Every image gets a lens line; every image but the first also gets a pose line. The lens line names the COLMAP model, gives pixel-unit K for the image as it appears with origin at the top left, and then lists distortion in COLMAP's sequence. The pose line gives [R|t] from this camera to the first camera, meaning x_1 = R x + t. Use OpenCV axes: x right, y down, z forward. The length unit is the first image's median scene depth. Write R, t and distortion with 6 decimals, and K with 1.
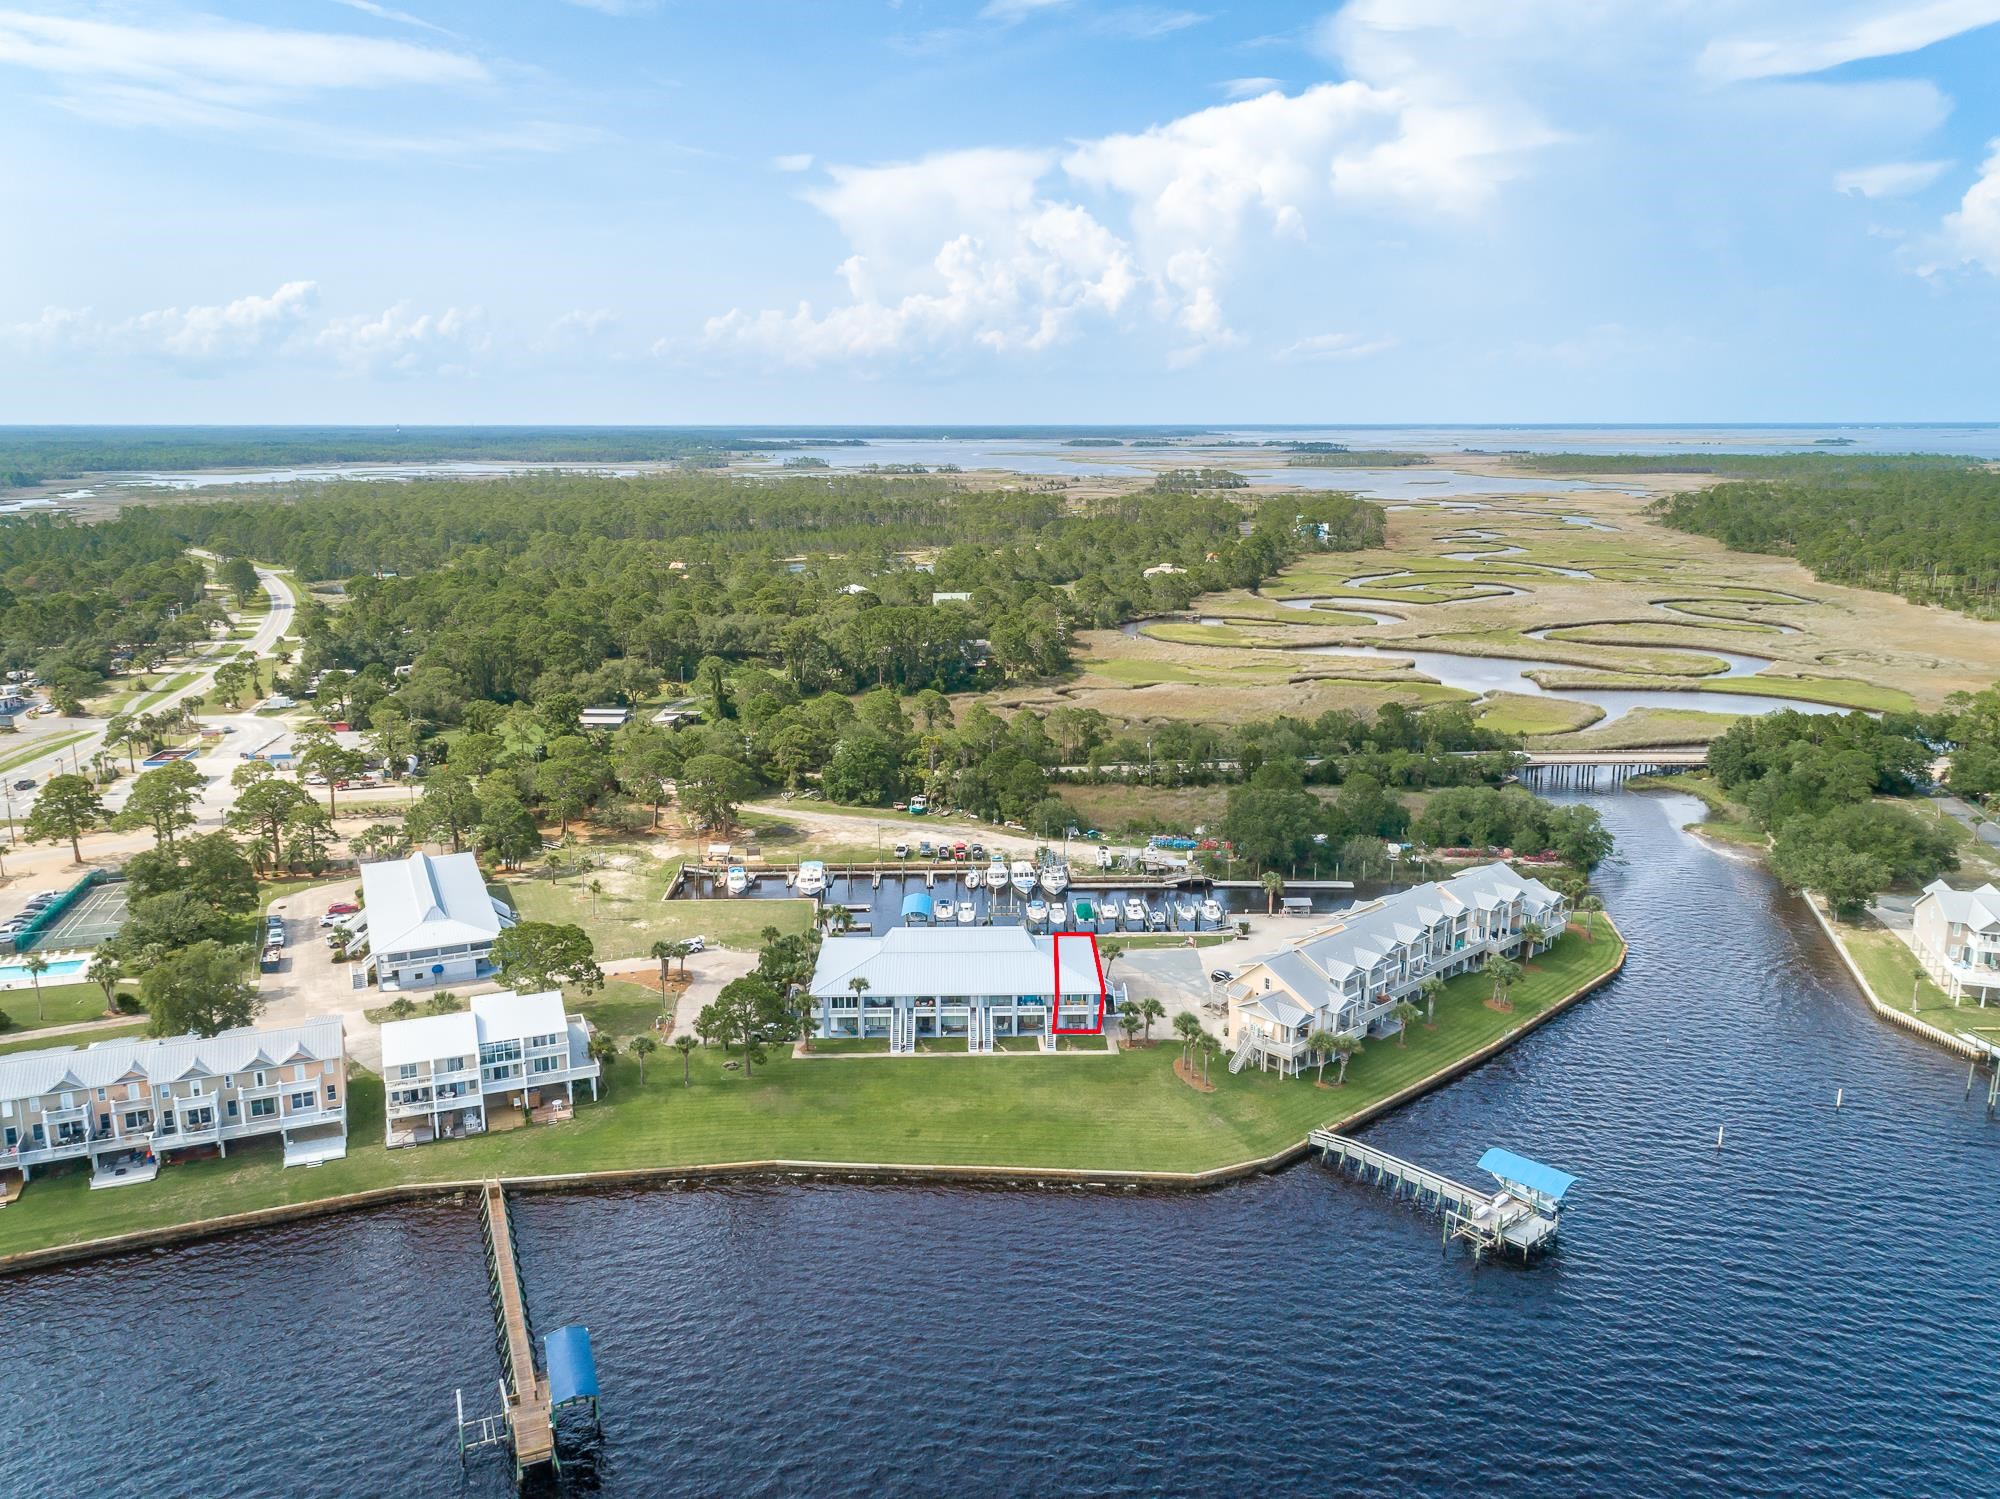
lens RADIAL K [[1543.5, 0, 996.3], [0, 1543.5, 749.3], [0, 0, 1]] dist [0.004162, 0.014935]
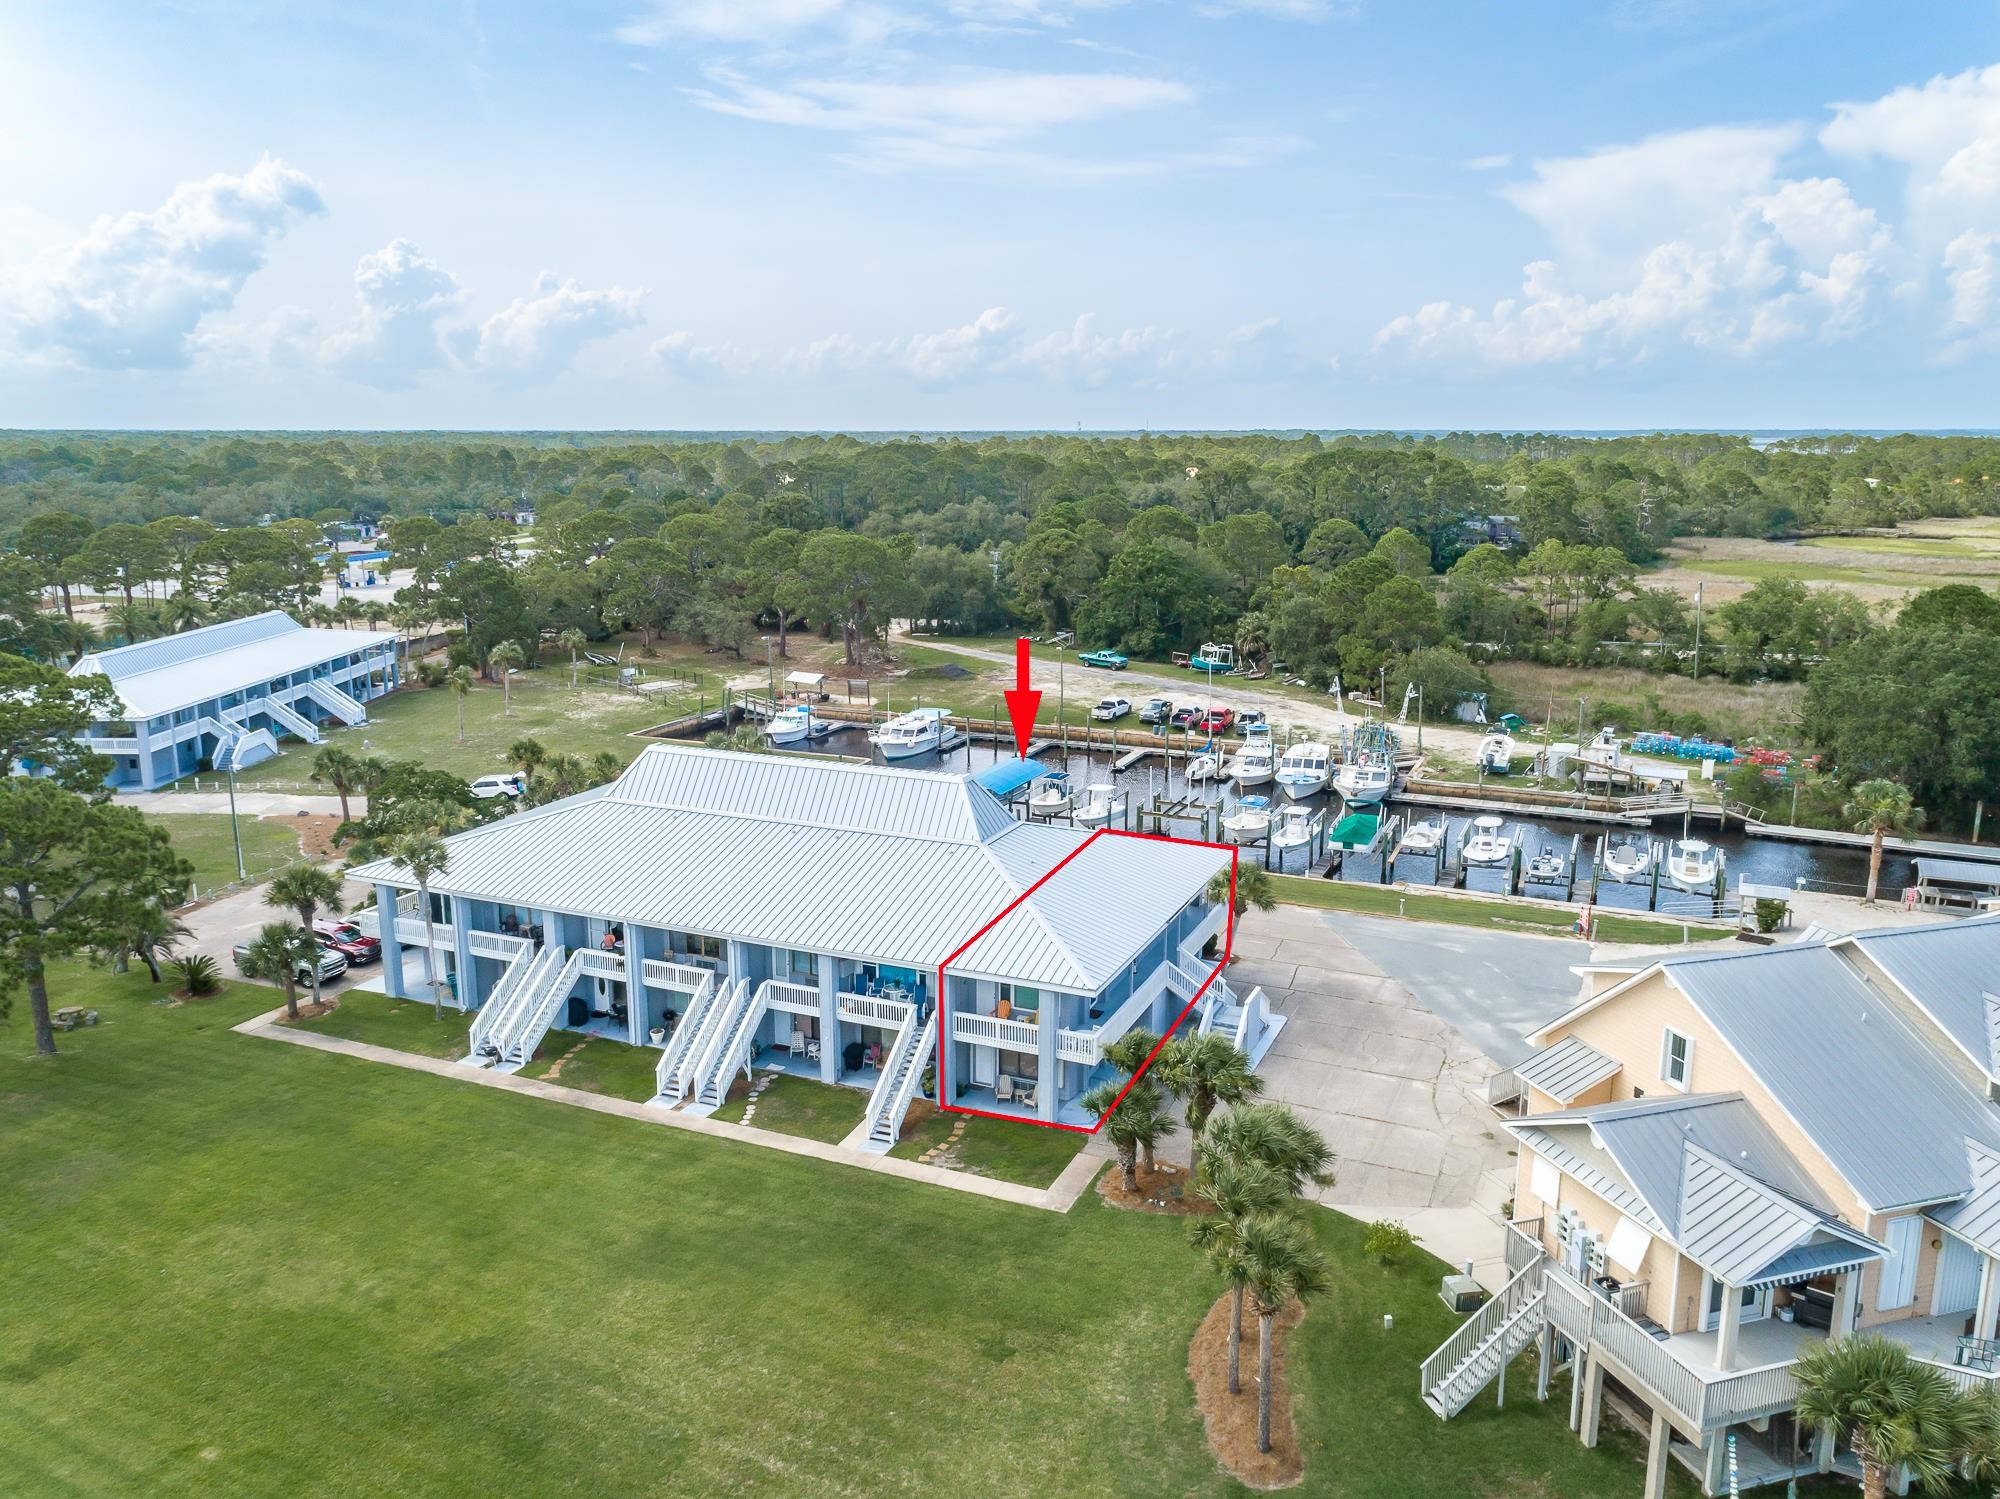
lens RADIAL K [[1489.4, 0, 998.4], [0, 1489.4, 651.4], [0, 0, 1]] dist [0.003093, 0.036390]
pose [[0.899229, 0.059368, -0.433431, 0.127383], [-0.093114, 0.994021, -0.057030, 0.079516], [0.427454, 0.091642, 0.899380, 0.524717]]
